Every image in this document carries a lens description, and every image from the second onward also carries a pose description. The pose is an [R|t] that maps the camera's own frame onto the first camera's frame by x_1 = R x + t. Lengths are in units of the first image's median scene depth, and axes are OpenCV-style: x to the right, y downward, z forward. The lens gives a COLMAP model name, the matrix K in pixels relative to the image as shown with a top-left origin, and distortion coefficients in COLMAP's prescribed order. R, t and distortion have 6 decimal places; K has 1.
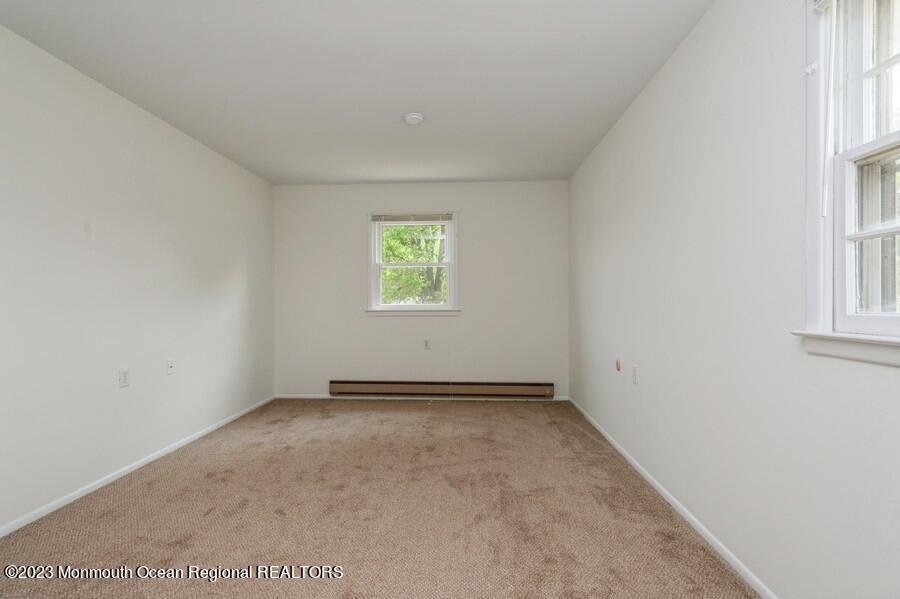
lens RADIAL K [[429.0, 0, 451.1], [0, 429.0, 299.8], [0, 0, 1]] dist [0.011022, -0.000445]
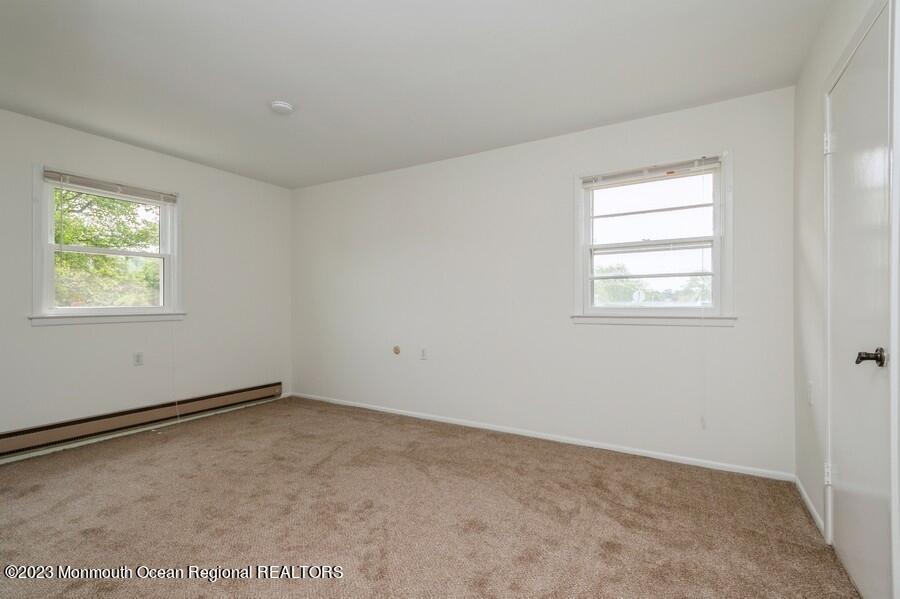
lens RADIAL K [[429.0, 0, 454.6], [0, 429.0, 301.3], [0, 0, 1]] dist [0.011022, -0.000445]
pose [[0.445848, 0.004865, 0.895095, -0.656520], [-0.002630, 0.999988, -0.004125, 0.003950], [-0.895105, -0.000515, 0.445855, 0.210492]]
